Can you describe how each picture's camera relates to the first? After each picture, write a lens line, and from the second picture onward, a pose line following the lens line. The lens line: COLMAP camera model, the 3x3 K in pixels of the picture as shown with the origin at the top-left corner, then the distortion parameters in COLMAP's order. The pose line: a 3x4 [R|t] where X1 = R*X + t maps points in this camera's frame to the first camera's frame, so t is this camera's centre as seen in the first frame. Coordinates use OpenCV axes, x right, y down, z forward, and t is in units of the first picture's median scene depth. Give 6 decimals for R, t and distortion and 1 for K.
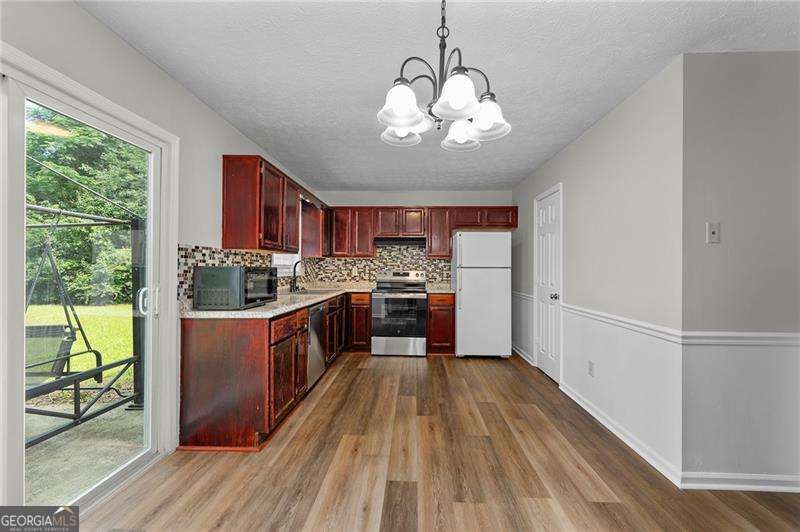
lens RADIAL K [[325.2, 0, 402.3], [0, 325.2, 266.3], [0, 0, 1]] dist [-0.004363, -0.000596]
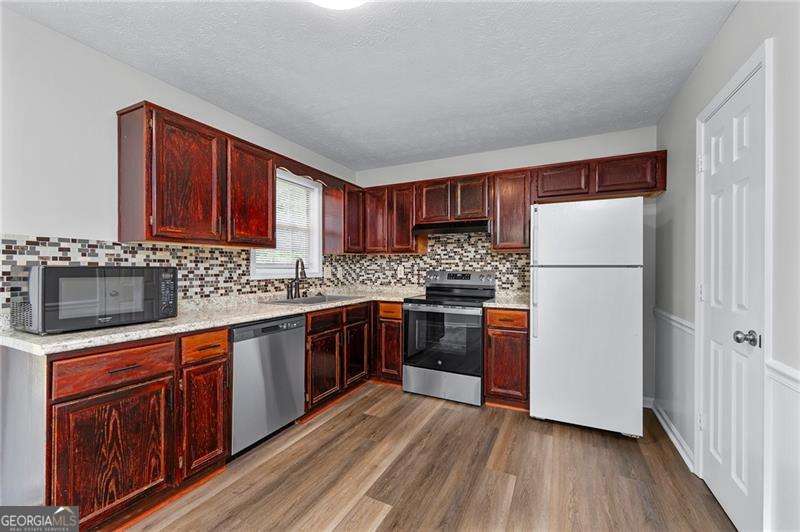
lens RADIAL K [[325.2, 0, 399.3], [0, 325.2, 268.8], [0, 0, 1]] dist [-0.004363, -0.000596]
pose [[0.910681, -0.001511, -0.413109, 0.189095], [0.005297, 0.999954, 0.008021, 0.002635], [0.413077, -0.009493, 0.910646, 0.359990]]
